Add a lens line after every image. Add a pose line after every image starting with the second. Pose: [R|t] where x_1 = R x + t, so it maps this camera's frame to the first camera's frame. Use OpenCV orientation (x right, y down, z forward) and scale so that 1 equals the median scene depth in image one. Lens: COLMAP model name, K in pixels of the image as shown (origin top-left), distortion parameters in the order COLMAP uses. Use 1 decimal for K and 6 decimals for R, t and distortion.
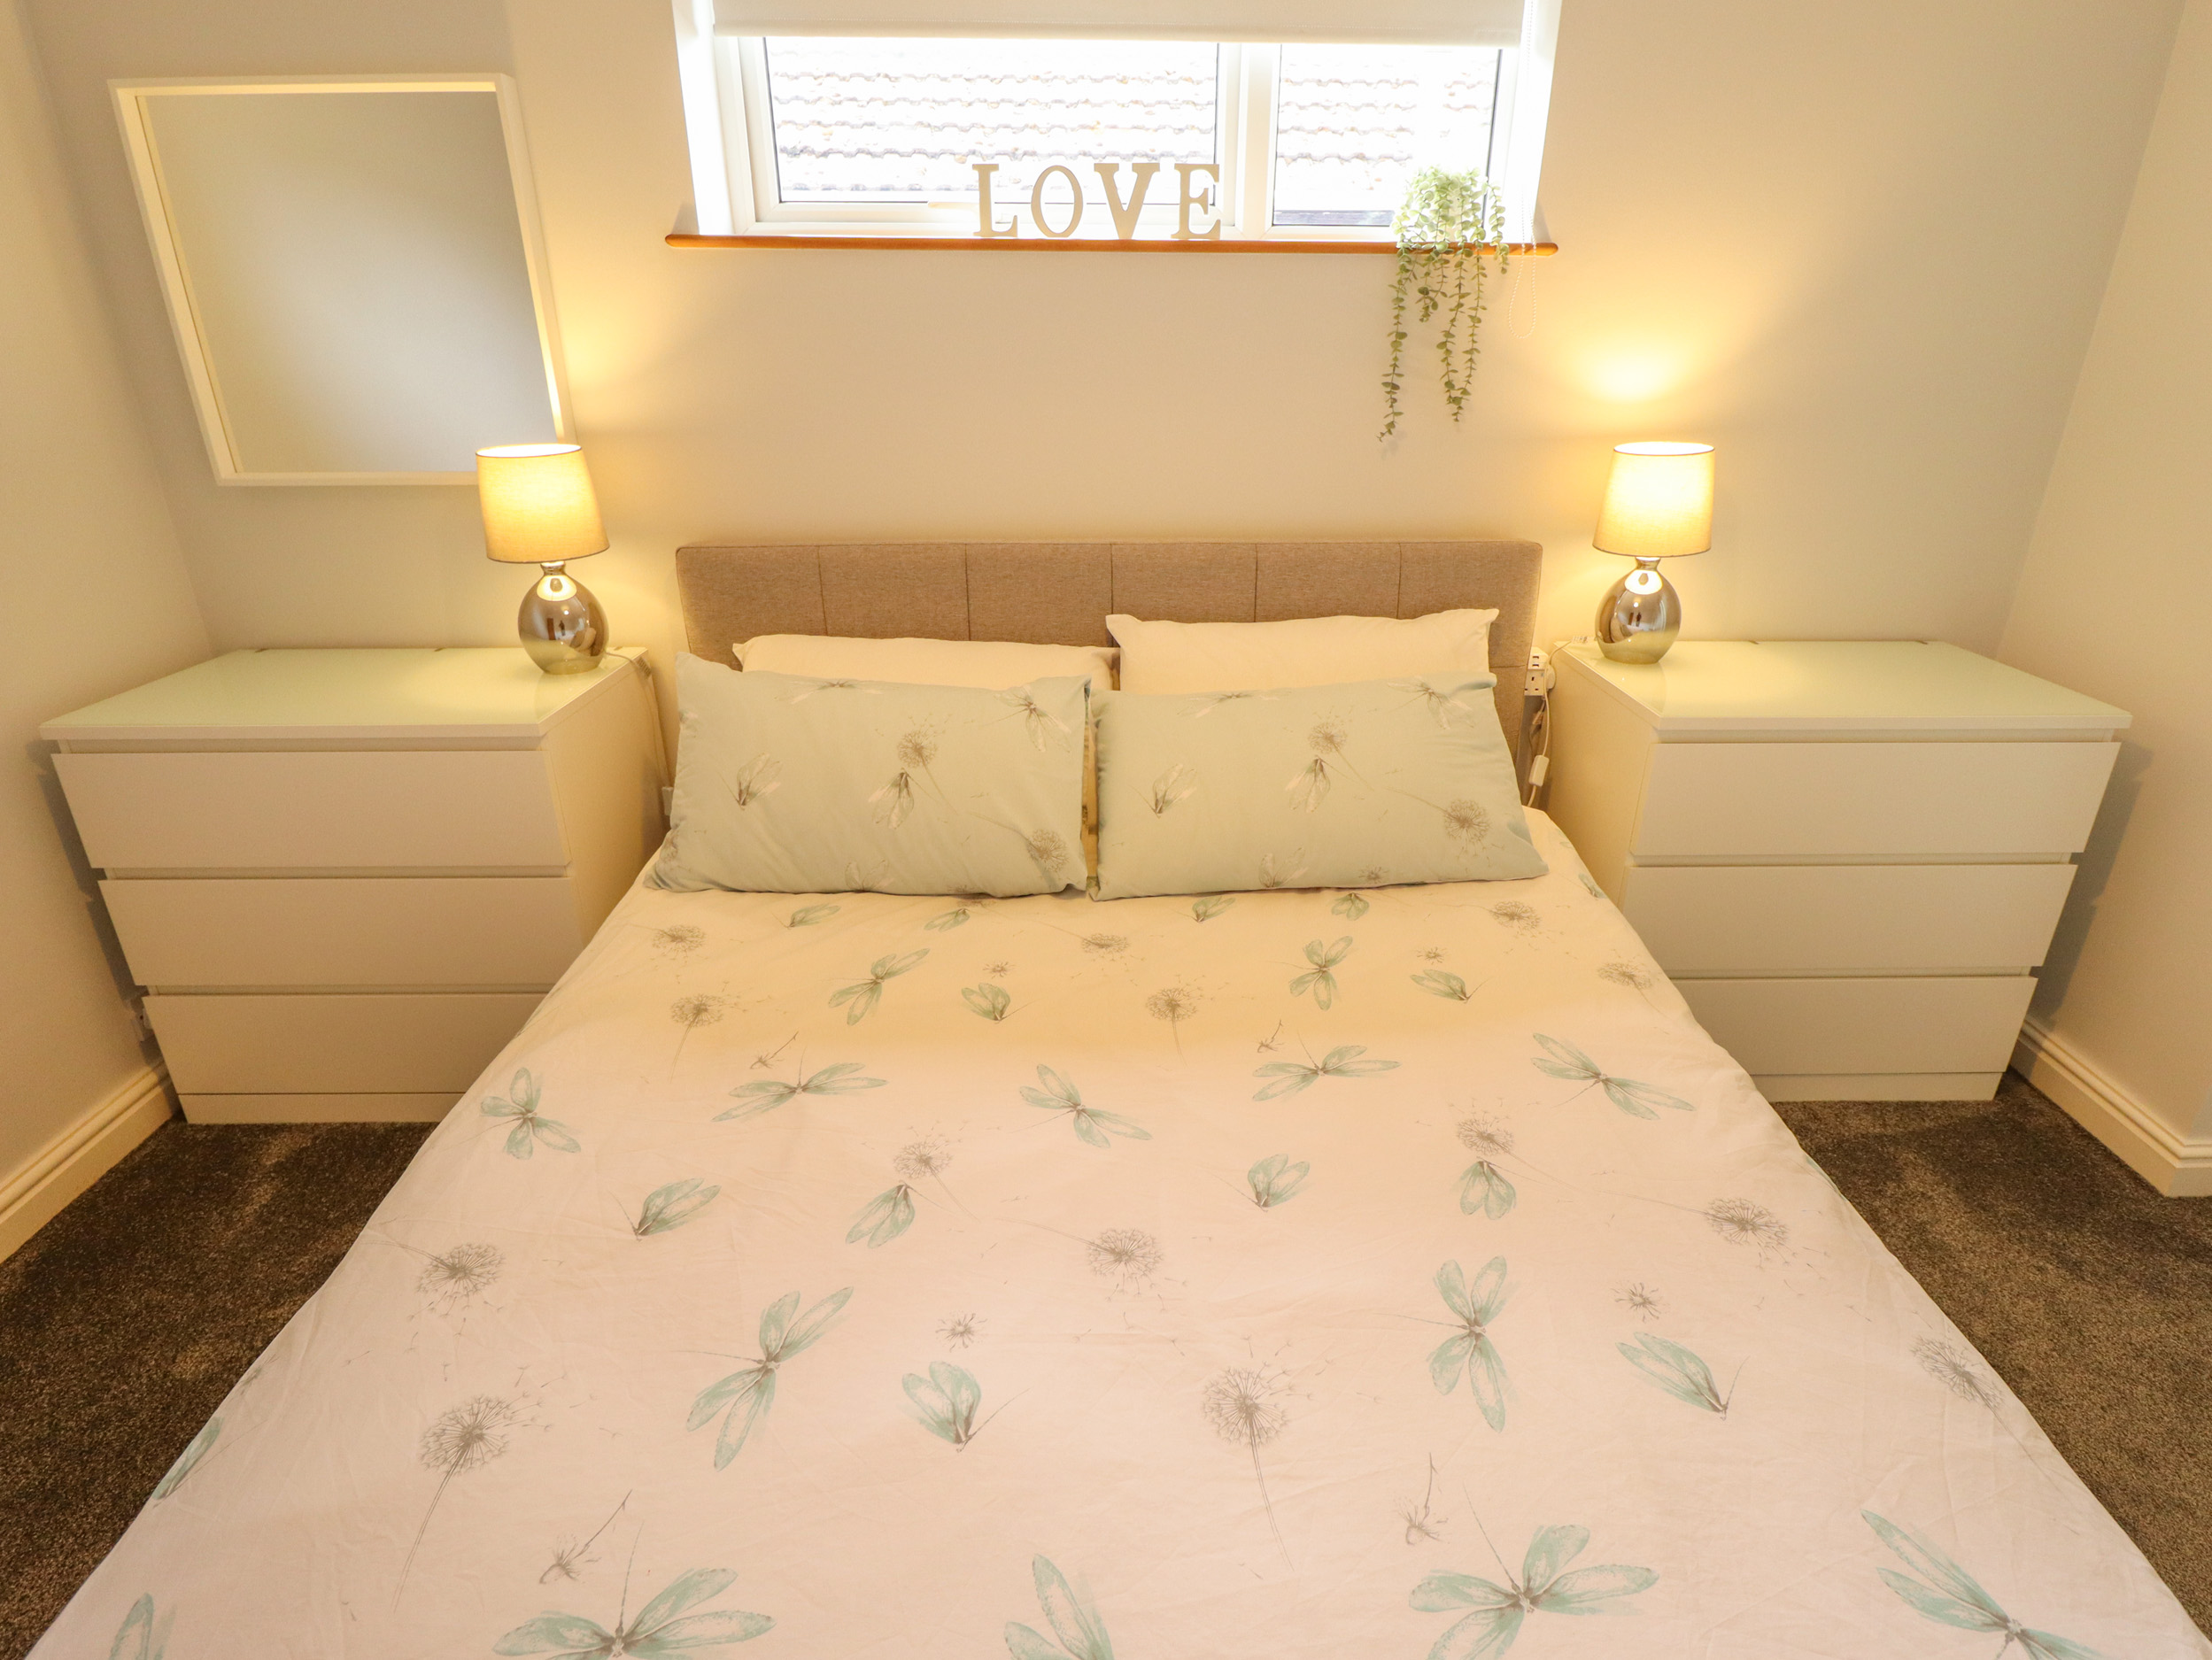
lens RADIAL K [[1158.4, 0, 1115.3], [0, 1158.4, 824.7], [0, 0, 1]] dist [-0.001341, -0.013164]
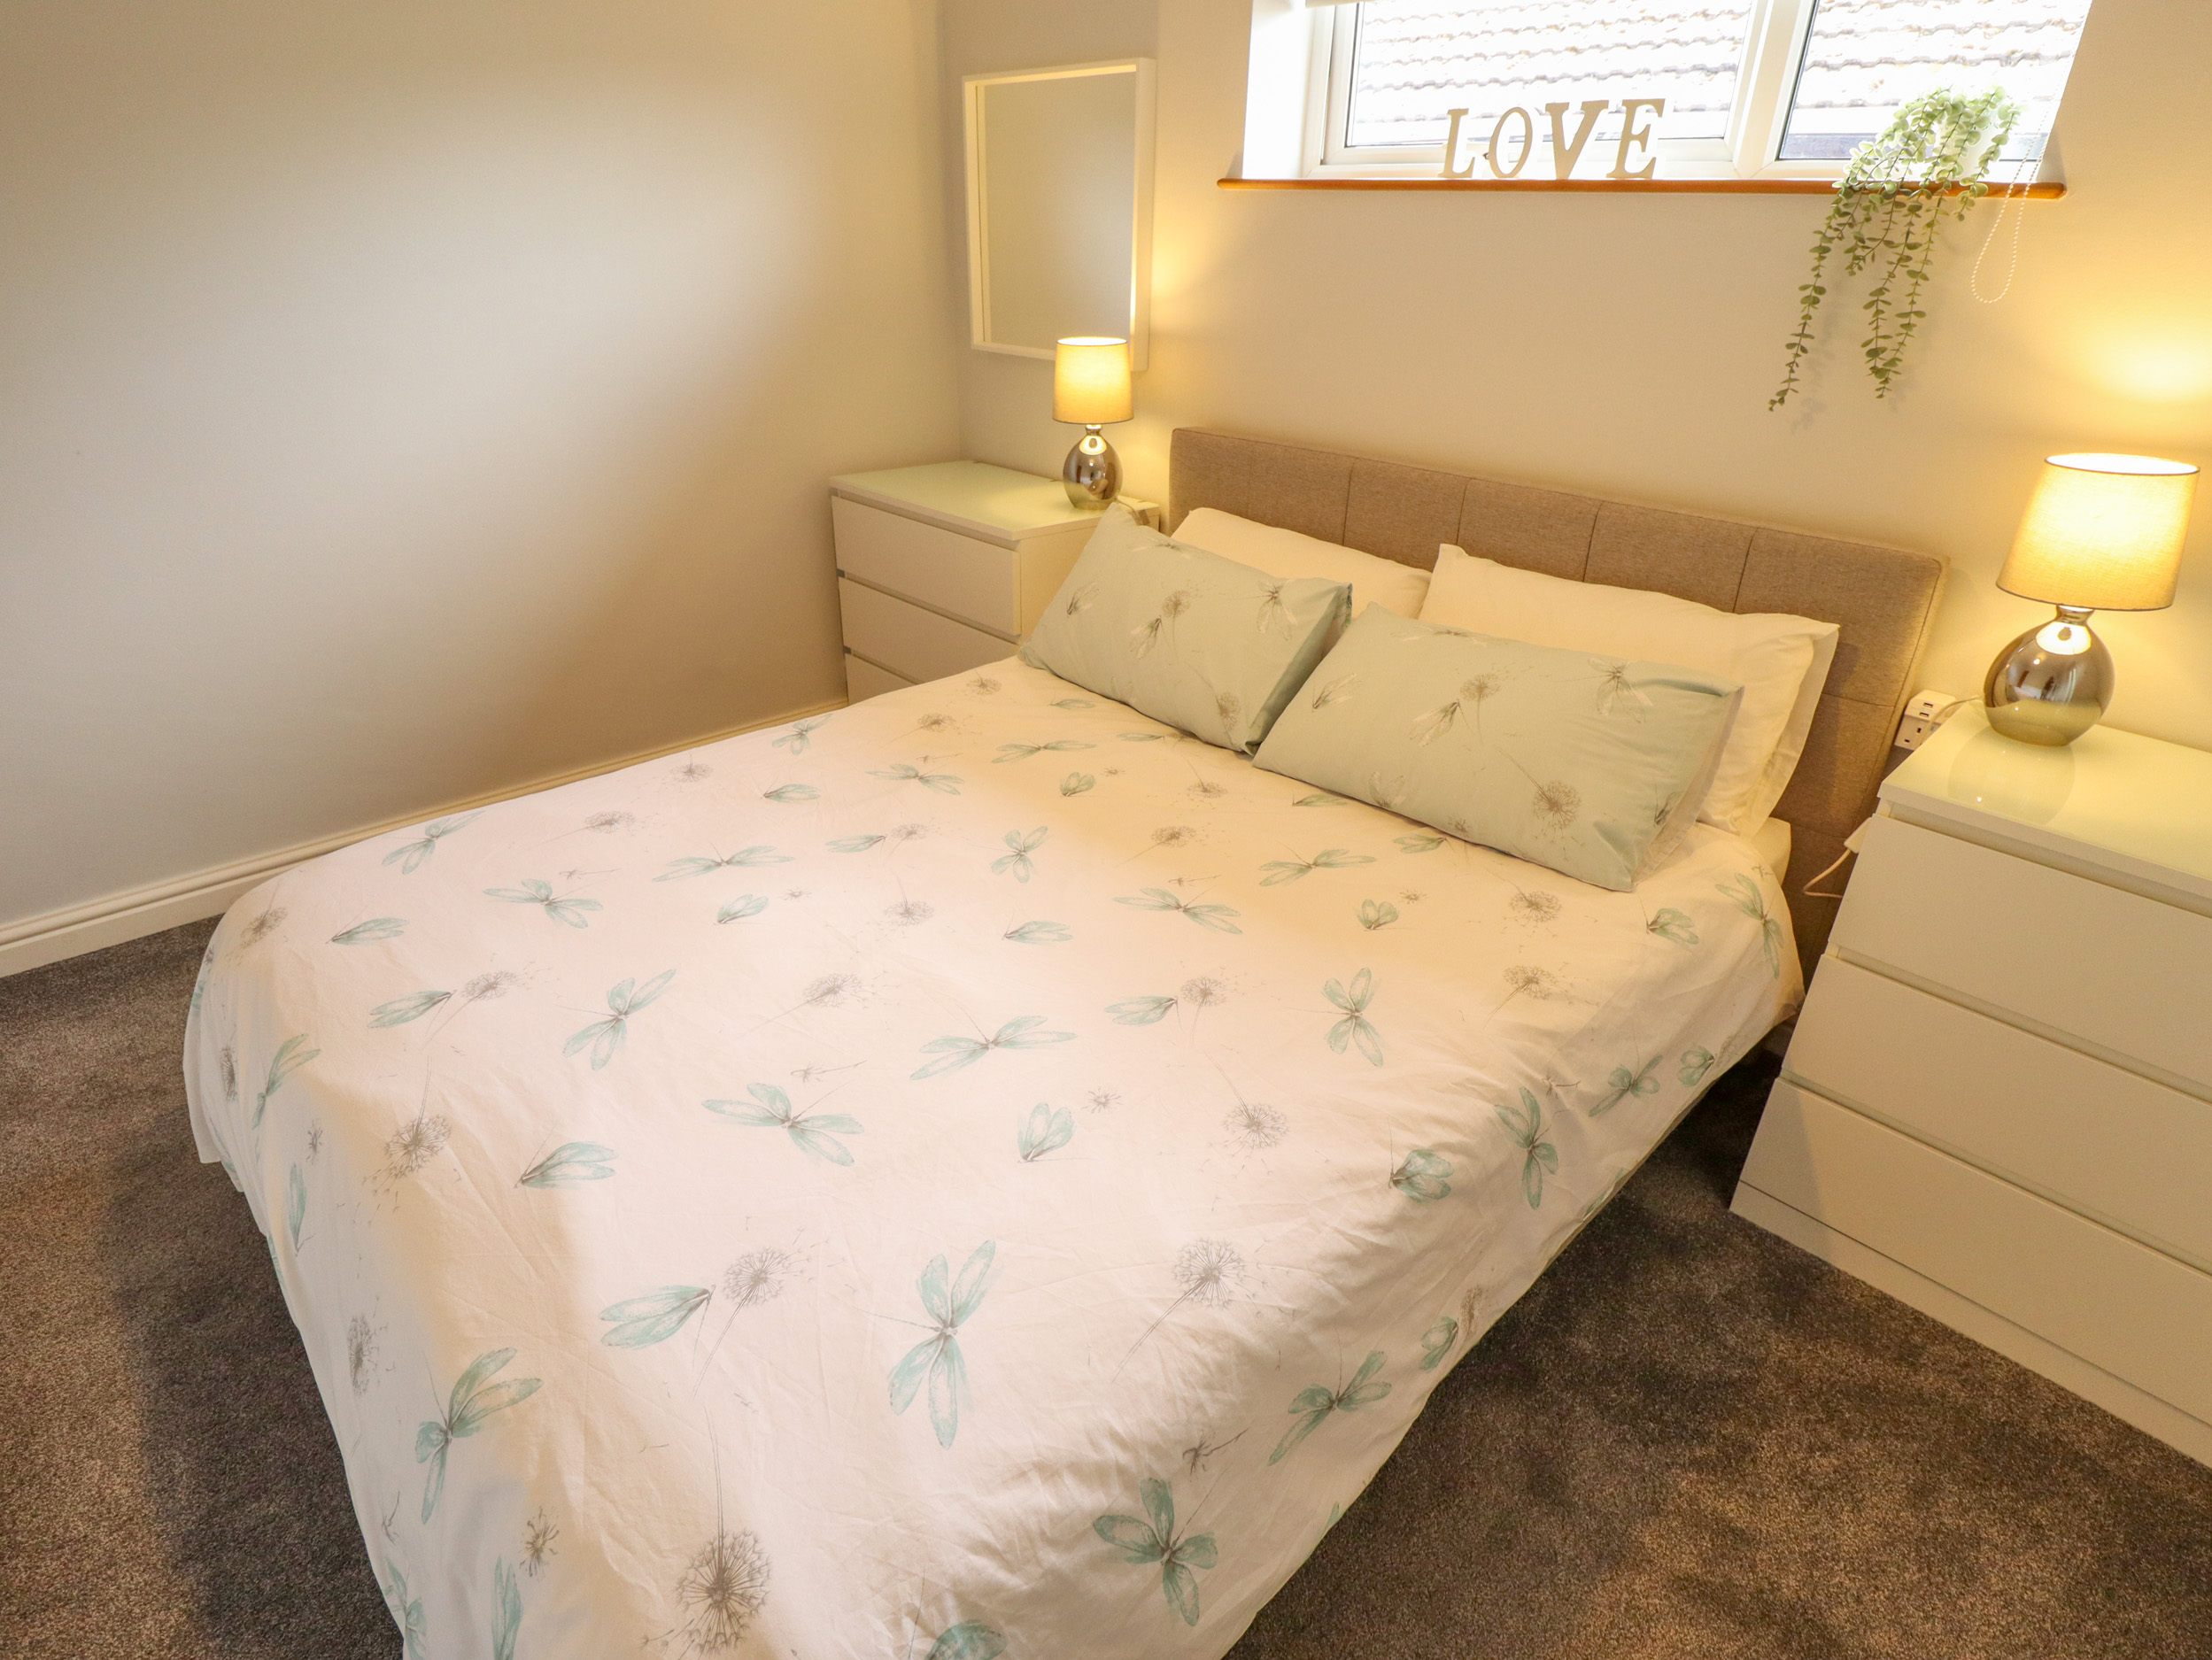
lens RADIAL K [[1158.4, 0, 1133.6], [0, 1158.4, 819.0], [0, 0, 1]] dist [-0.001341, -0.013164]
pose [[0.682925, 0.343782, -0.644536, 0.595223], [-0.309039, 0.935457, 0.171508, -0.041972], [0.661897, 0.082060, 0.745090, 0.049591]]
